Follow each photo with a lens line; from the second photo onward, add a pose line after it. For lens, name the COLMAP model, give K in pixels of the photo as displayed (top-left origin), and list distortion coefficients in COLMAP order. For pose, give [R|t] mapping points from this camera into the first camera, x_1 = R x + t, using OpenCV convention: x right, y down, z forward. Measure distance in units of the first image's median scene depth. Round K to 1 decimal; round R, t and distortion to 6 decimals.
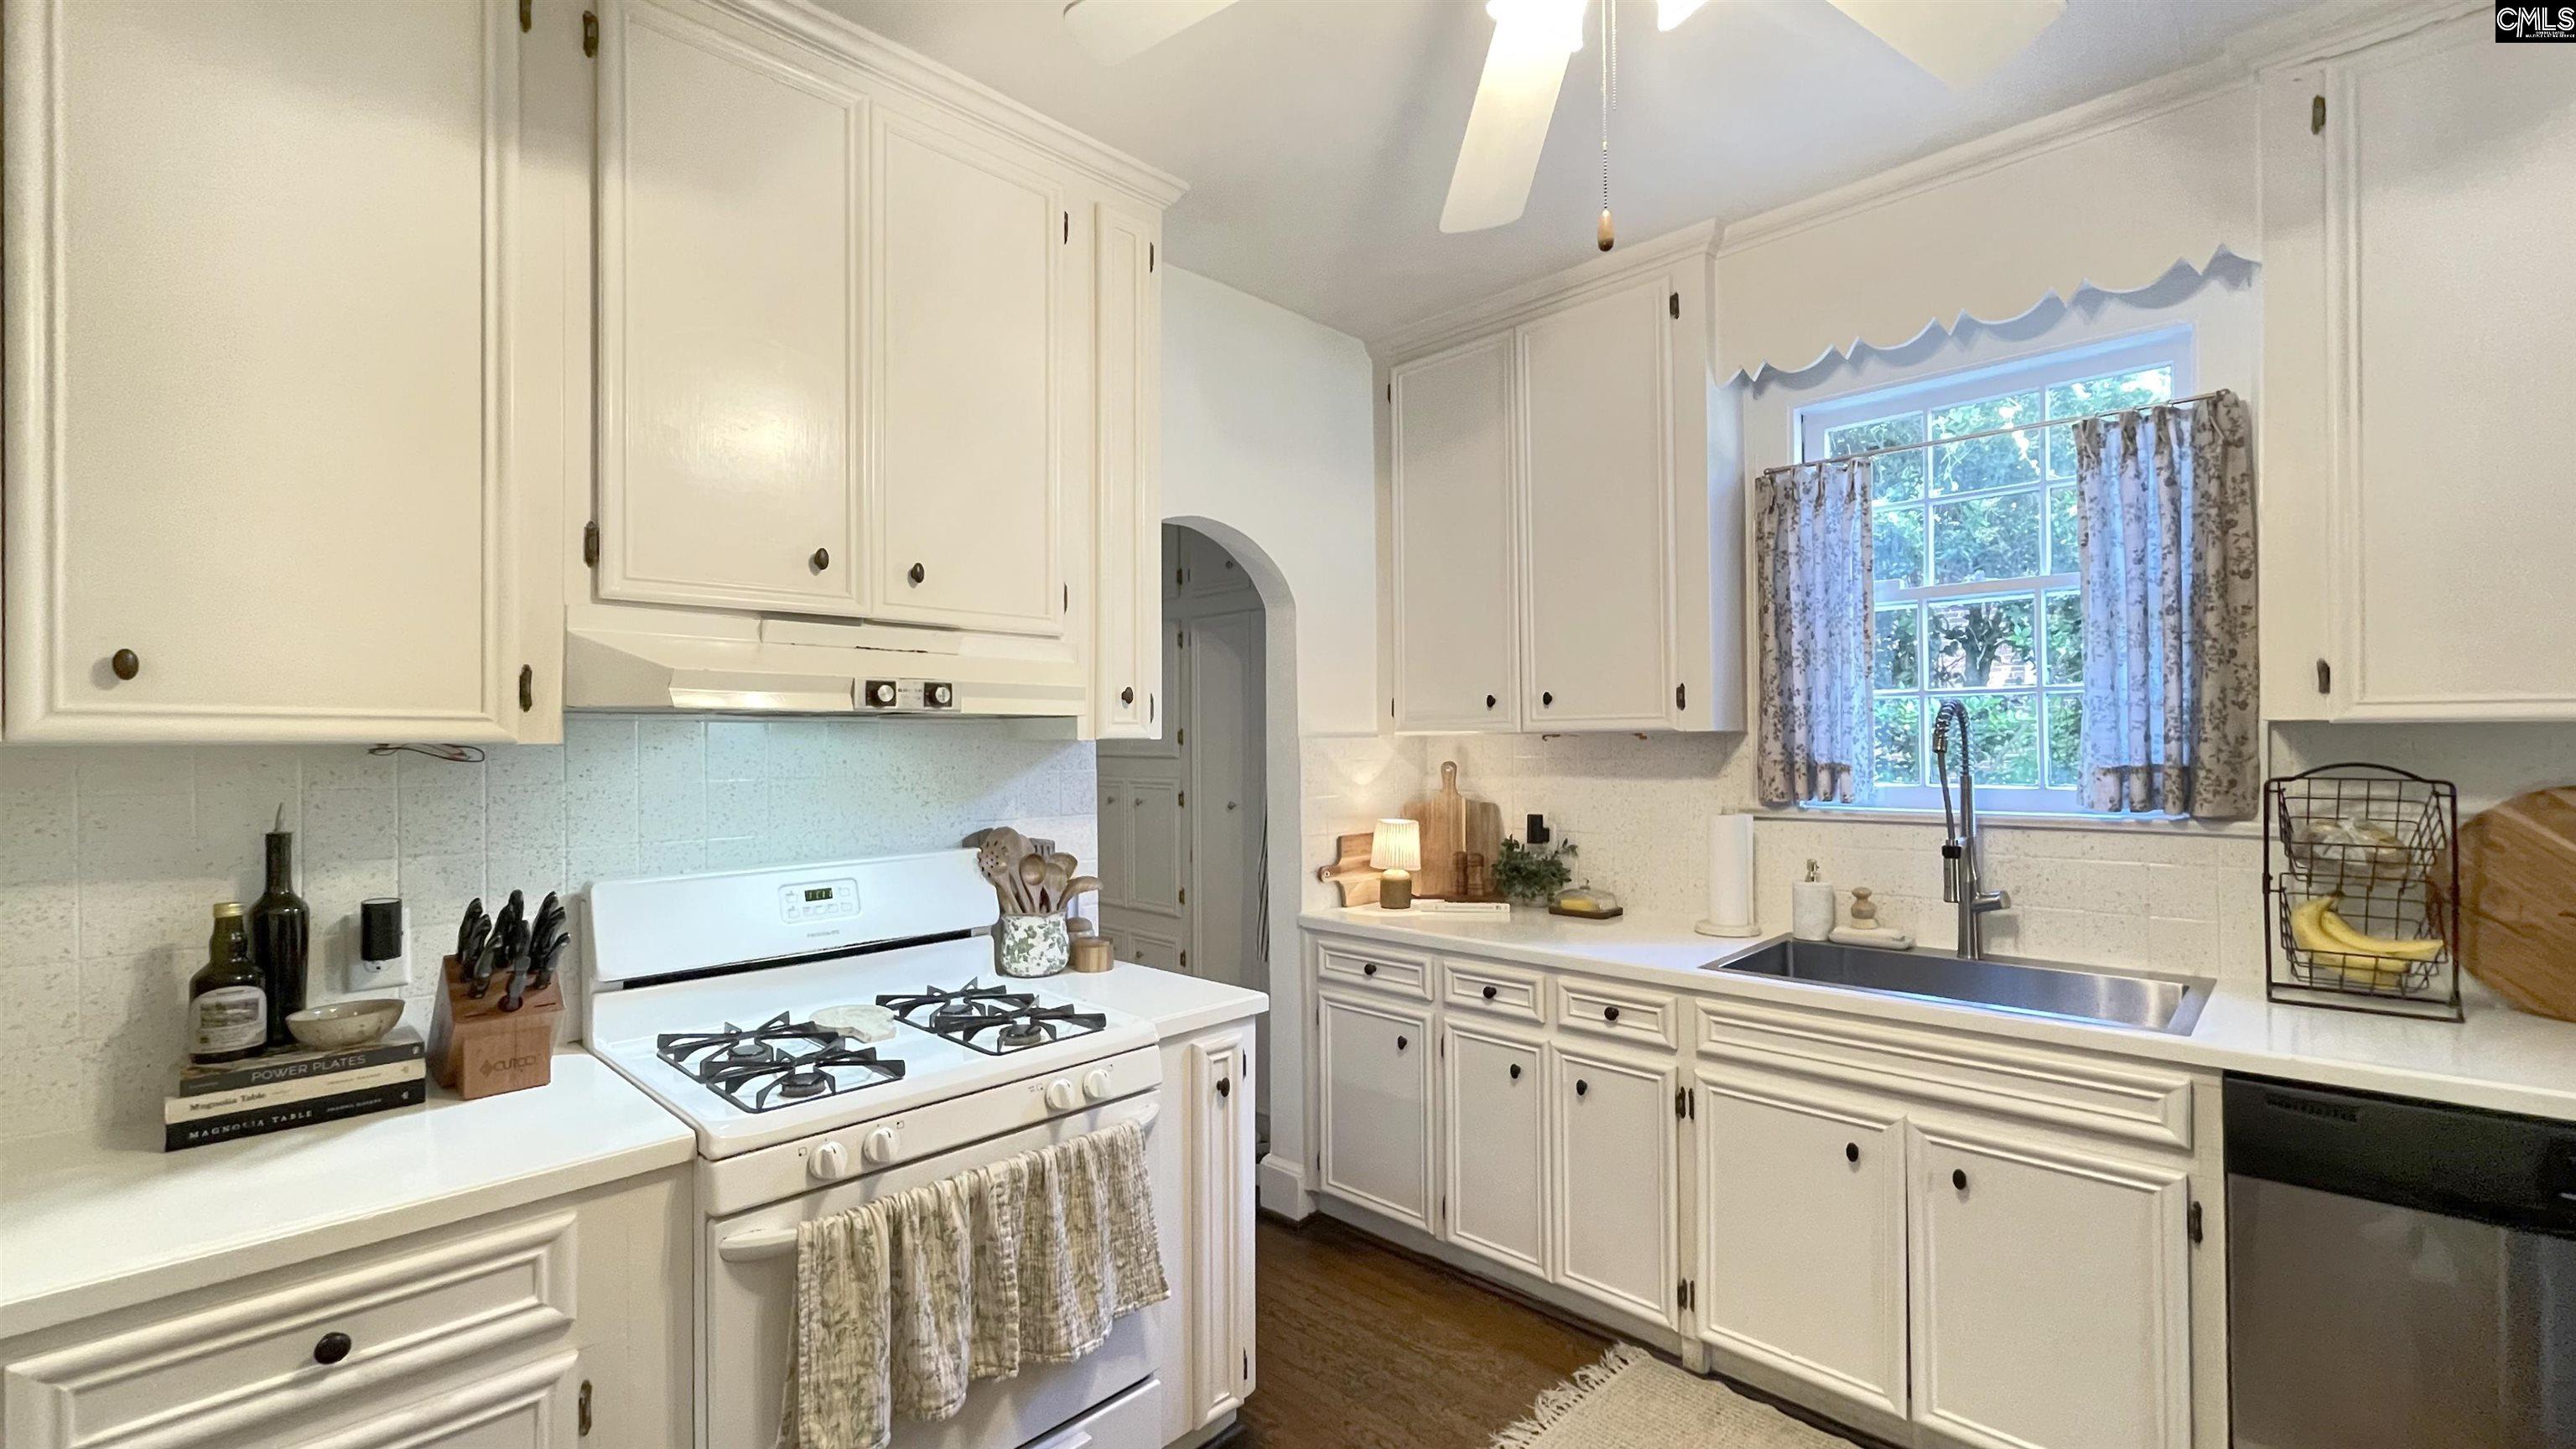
lens RADIAL K [[1084.8, 0, 1285.7], [0, 1084.8, 738.3], [0, 0, 1]] dist [-0.001664, 0.000009]
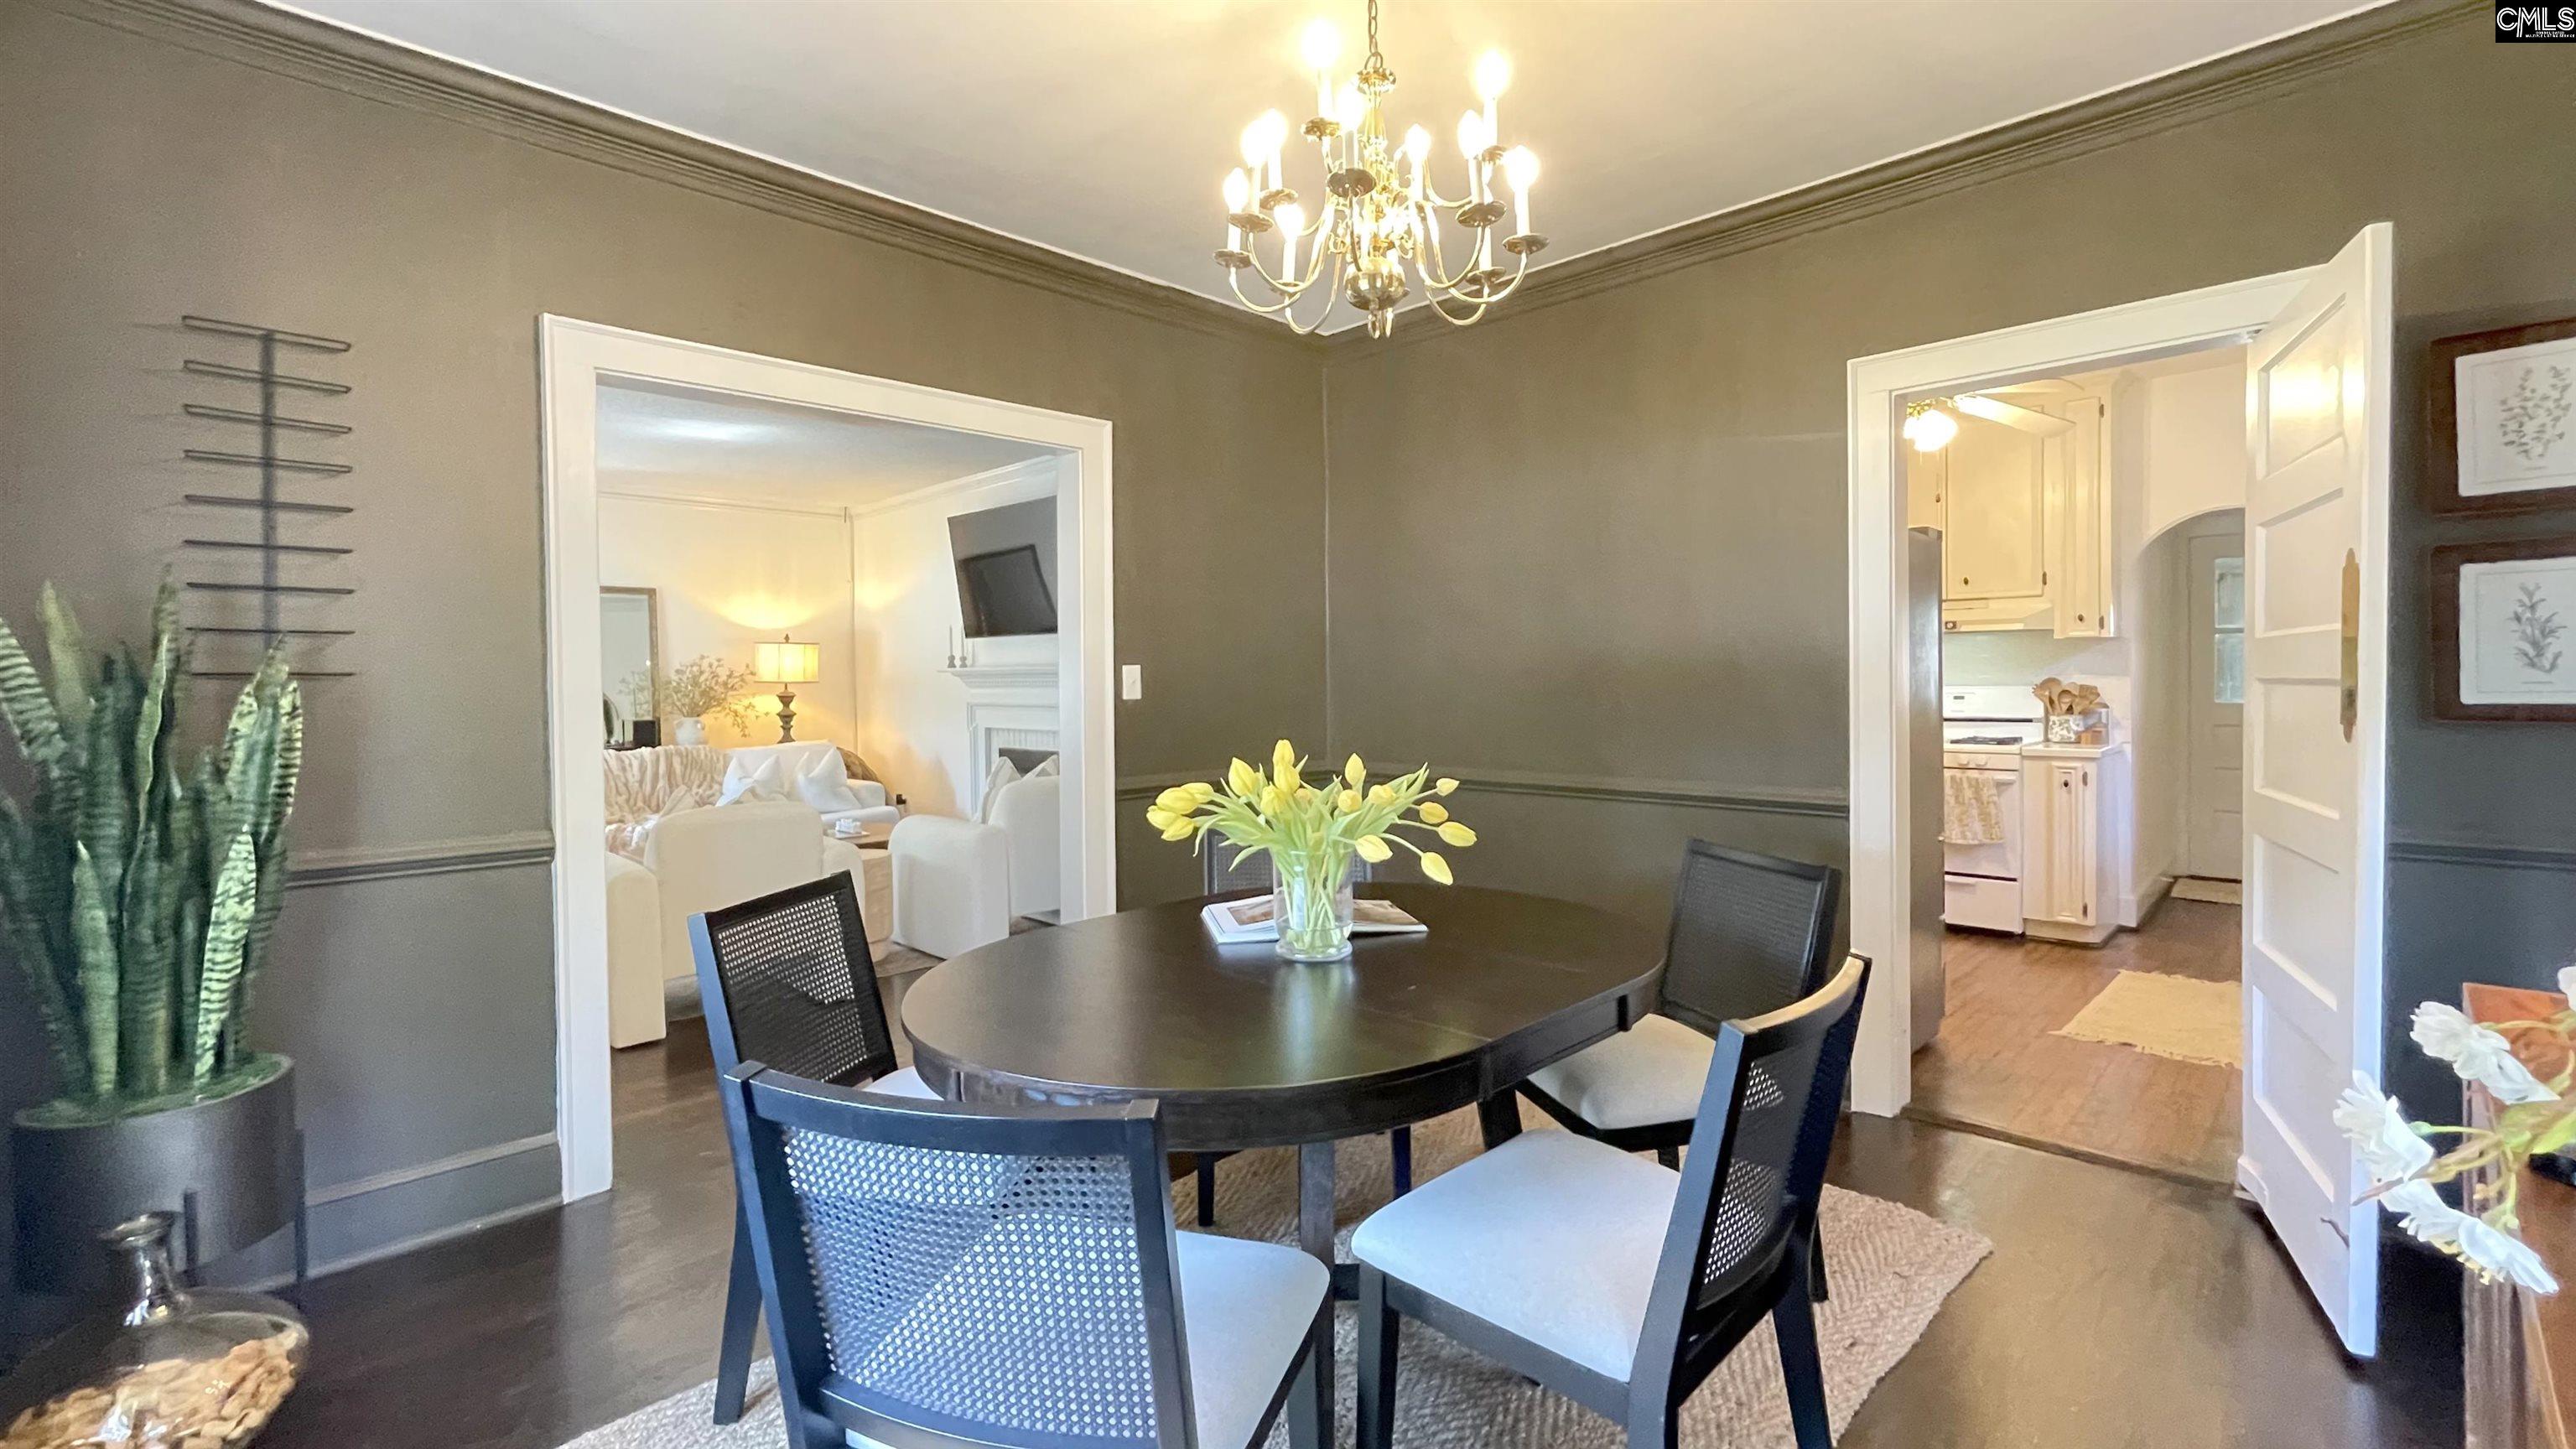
lens RADIAL K [[1084.8, 0, 1272.7], [0, 1084.8, 690.7], [0, 0, 1]] dist [-0.001664, 0.000009]
pose [[-0.032260, 0.019237, -0.999294, 2.109462], [0.022978, 0.999565, 0.018501, 0.030256], [0.999215, -0.022365, -0.032688, -0.585705]]
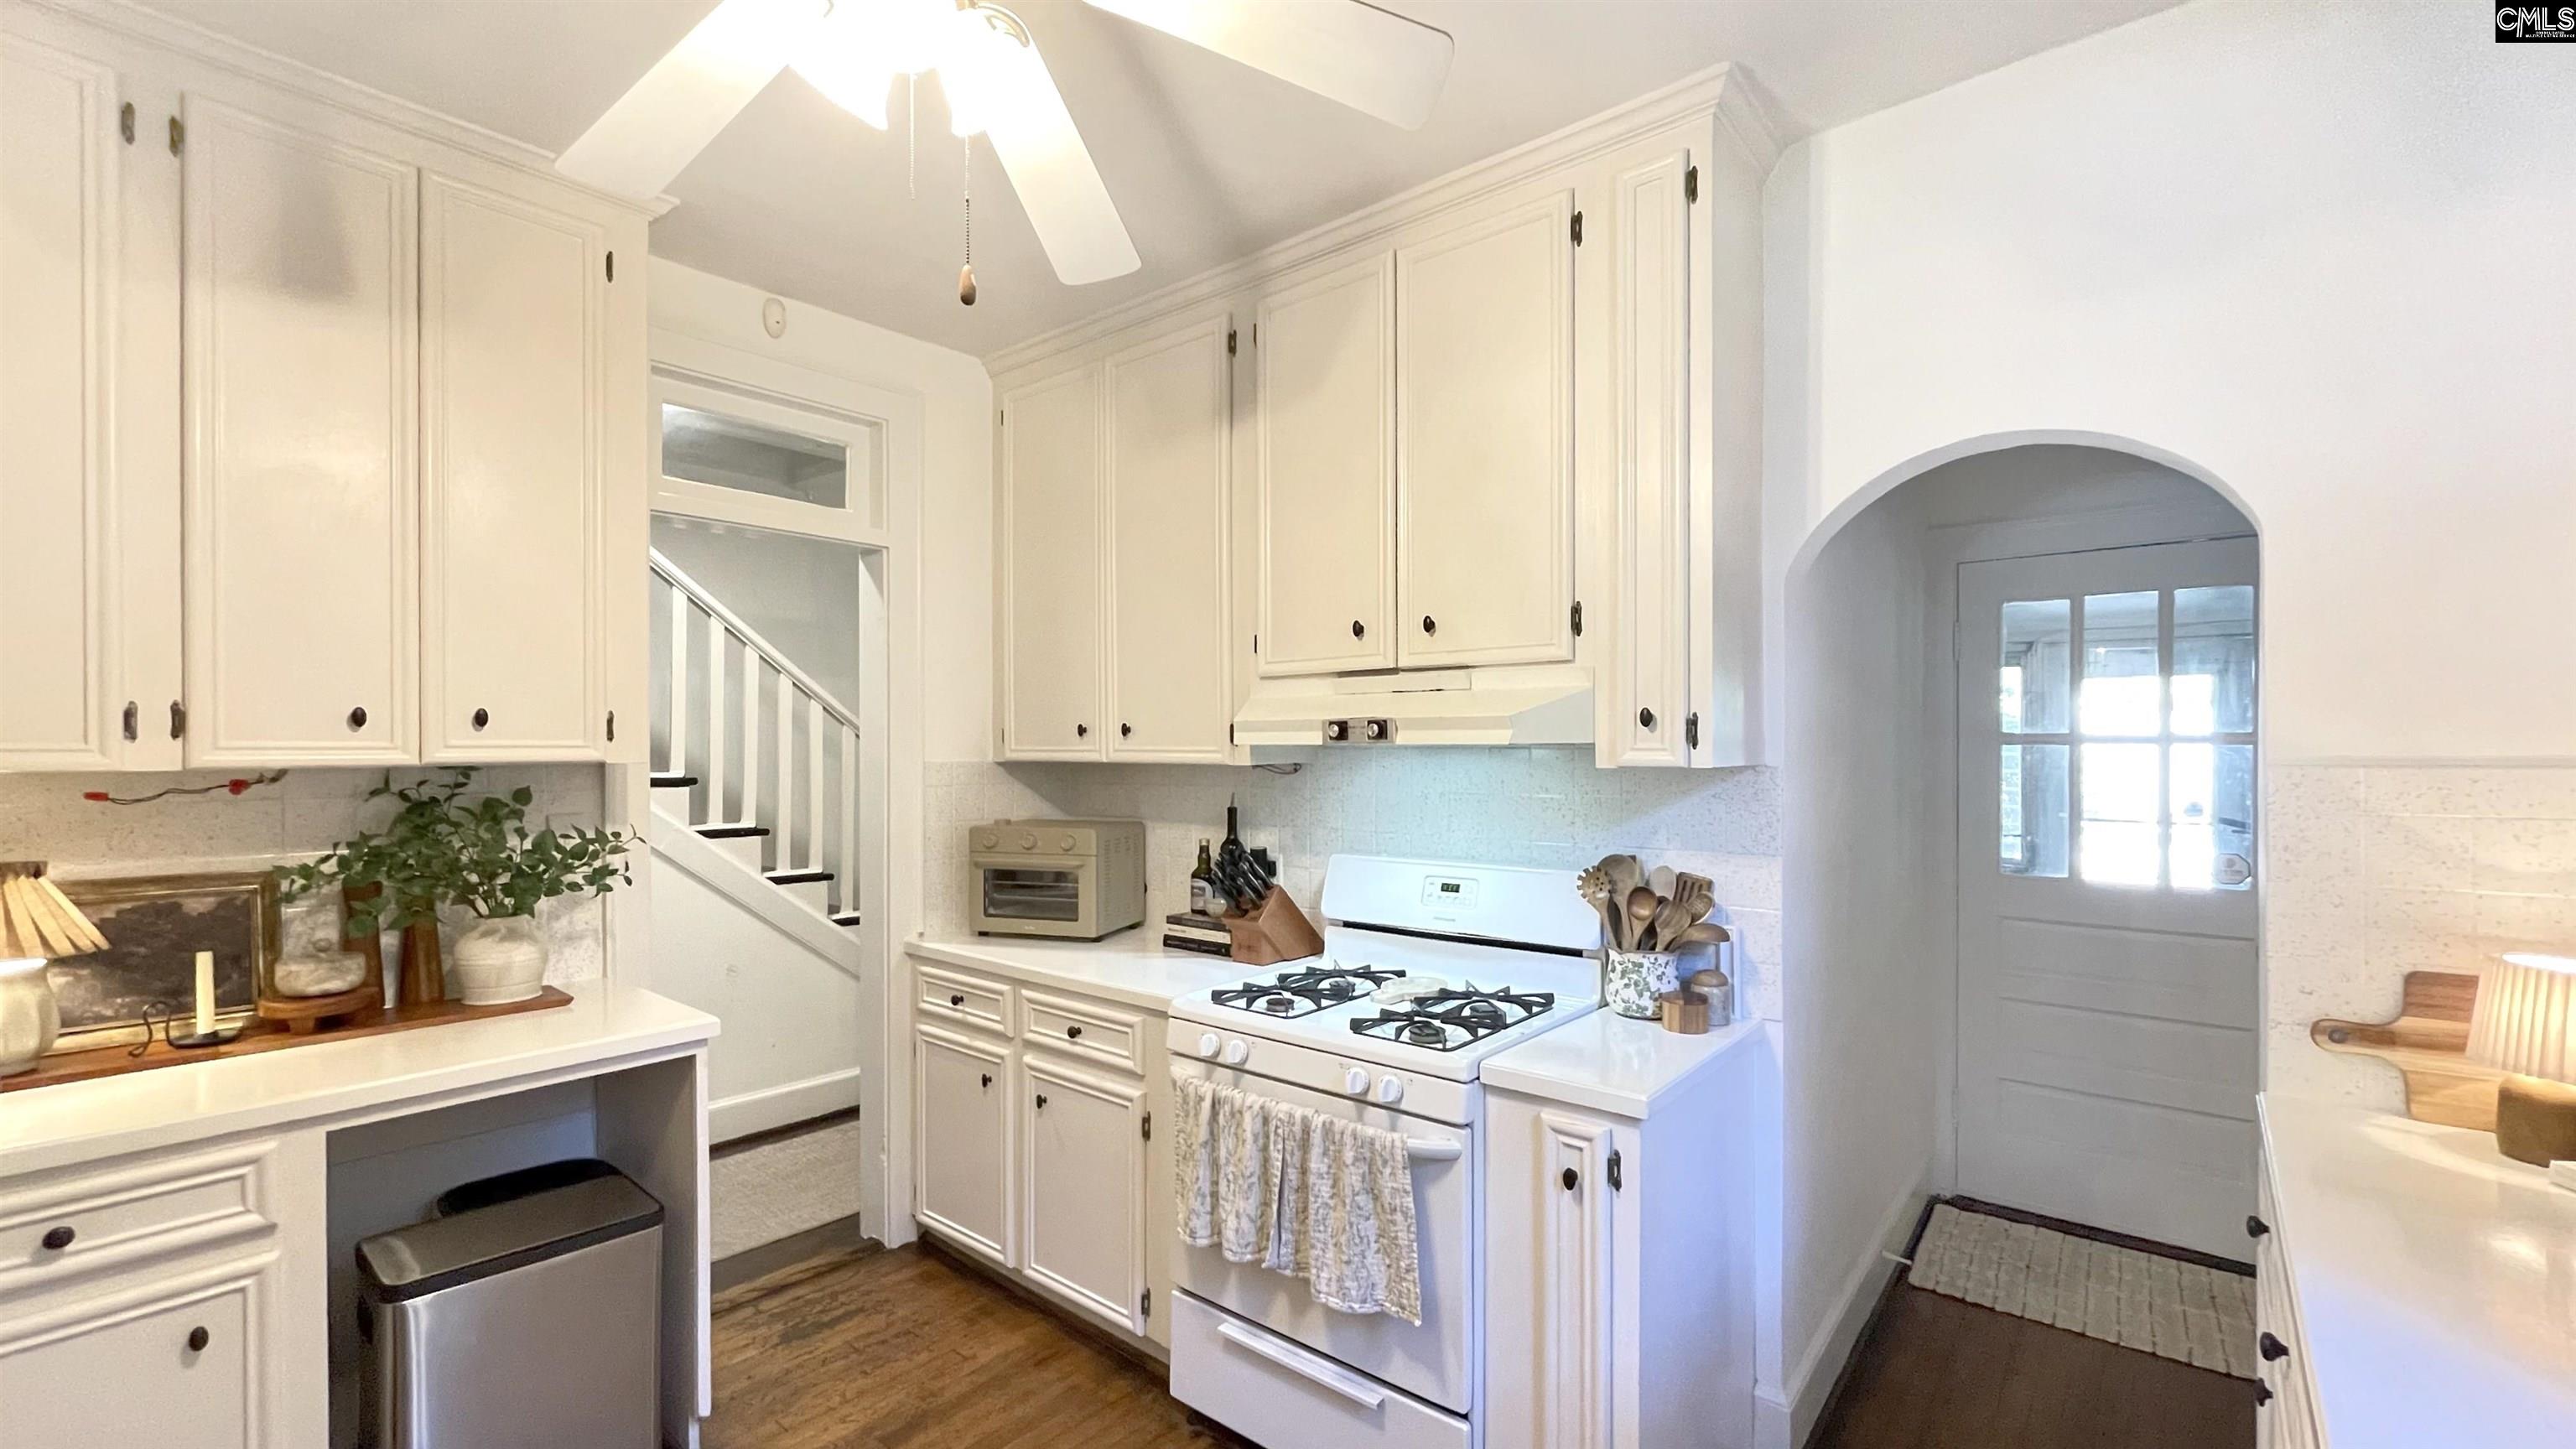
lens RADIAL K [[1084.8, 0, 1277.1], [0, 1084.8, 740.8], [0, 0, 1]] dist [-0.001664, 0.000009]
pose [[0.062742, 0.002556, -0.998027, 0.697266], [0.007859, 0.999964, 0.003055, -0.025856], [0.997999, -0.008035, 0.062719, 0.637338]]
